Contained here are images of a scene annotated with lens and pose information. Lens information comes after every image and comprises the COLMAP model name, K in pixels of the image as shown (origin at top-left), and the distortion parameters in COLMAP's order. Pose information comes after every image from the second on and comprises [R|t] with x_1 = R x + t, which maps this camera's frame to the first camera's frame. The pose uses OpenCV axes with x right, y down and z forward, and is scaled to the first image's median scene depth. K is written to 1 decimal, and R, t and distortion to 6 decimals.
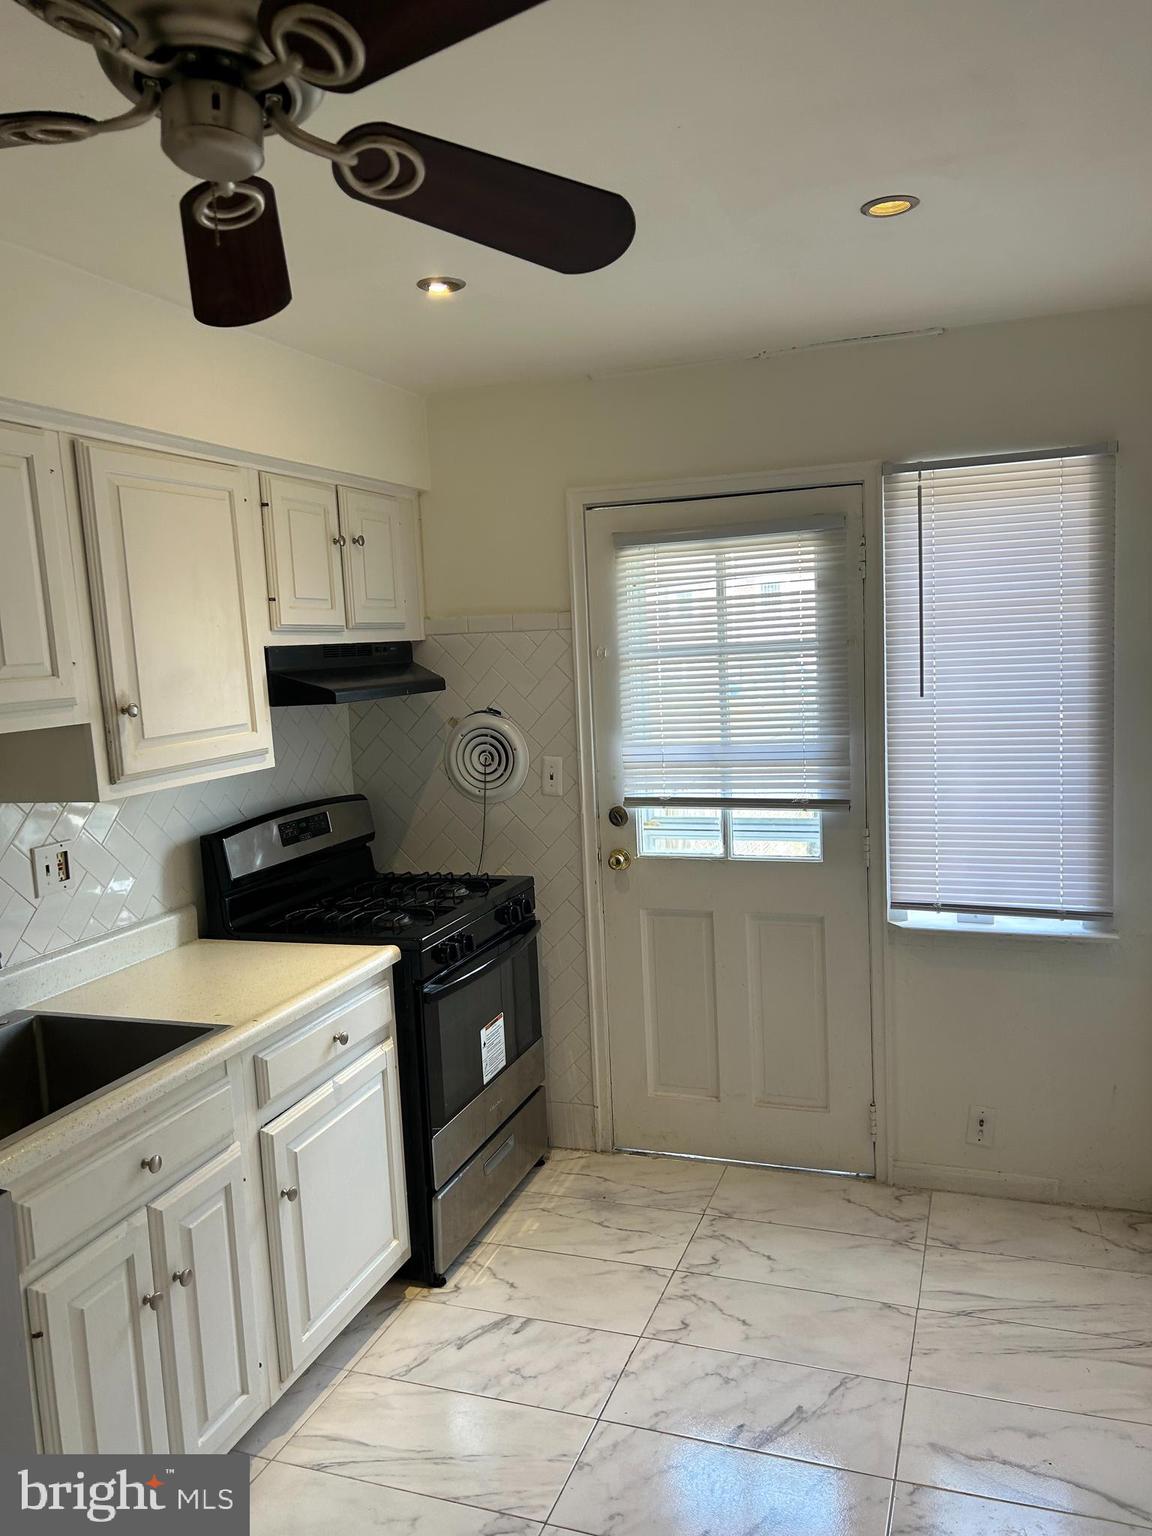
lens RADIAL K [[1139.9, 0, 576.0], [0, 1139.9, 768.0], [0, 0, 1]] dist [0.039703, -0.052056]
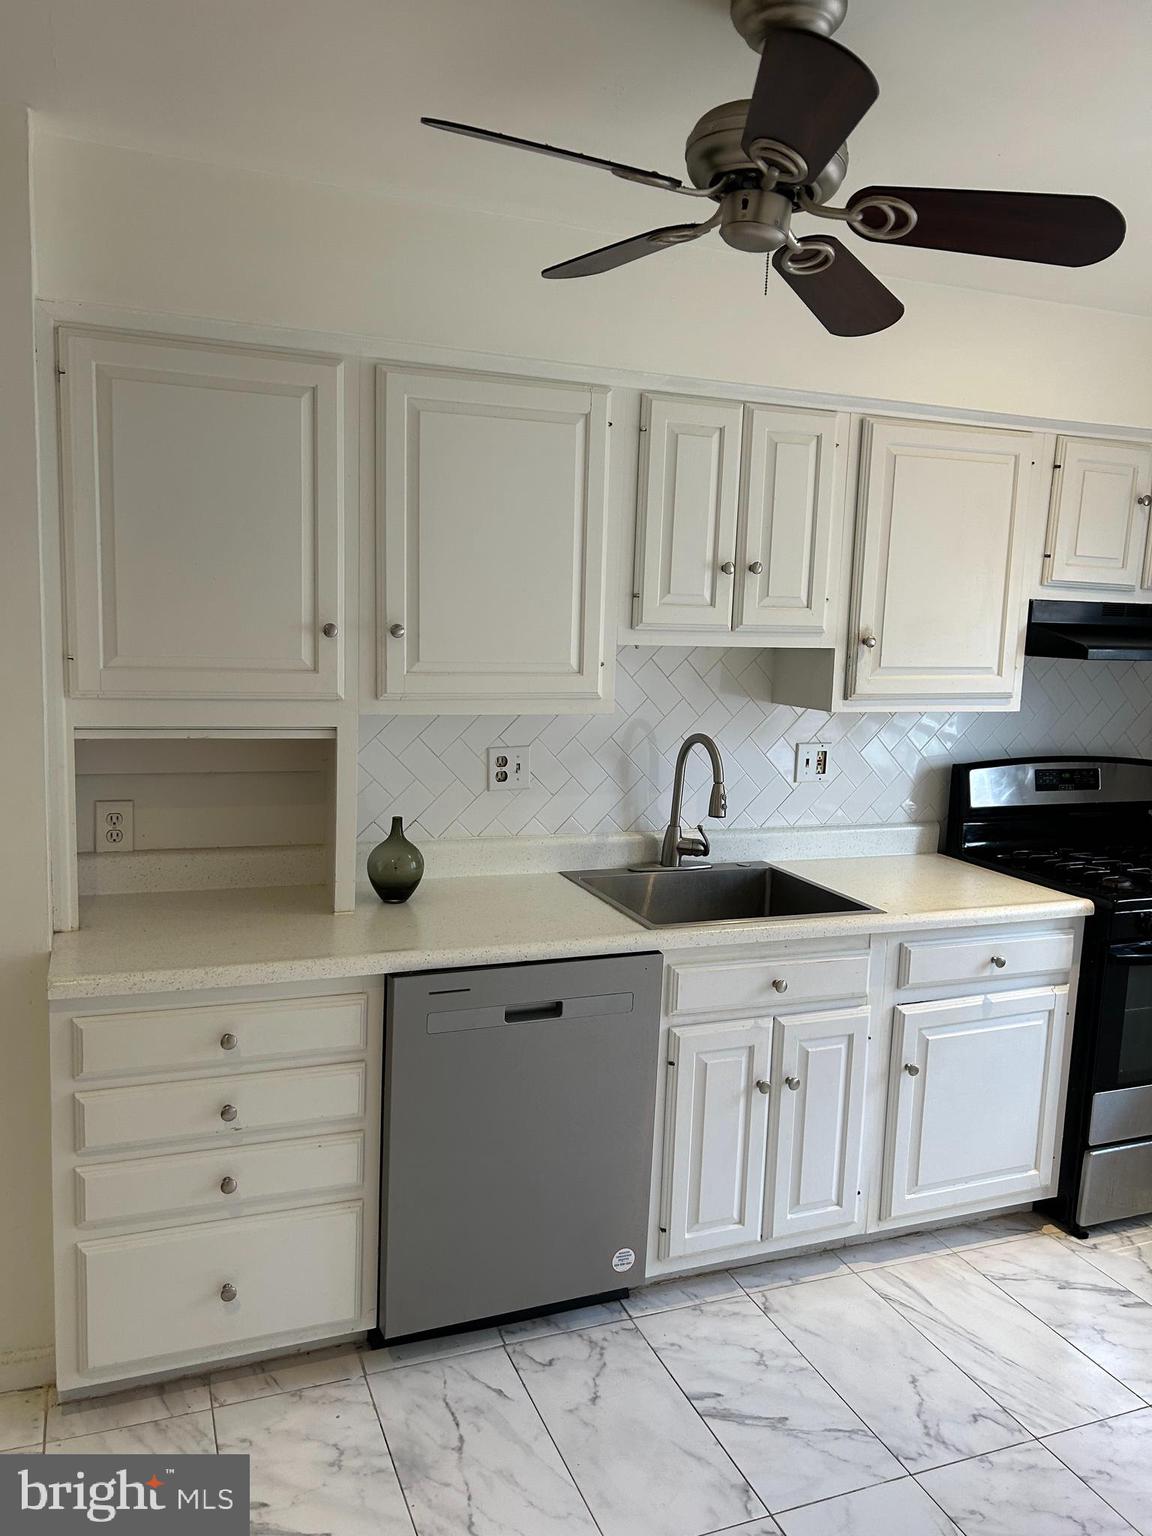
lens RADIAL K [[1139.9, 0, 576.0], [0, 1139.9, 768.0], [0, 0, 1]] dist [0.039703, -0.052056]
pose [[0.665493, 0.179634, -0.724466, 0.299408], [-0.151043, 0.982937, 0.104975, 0.001109], [0.730962, 0.039565, 0.681271, -0.049793]]
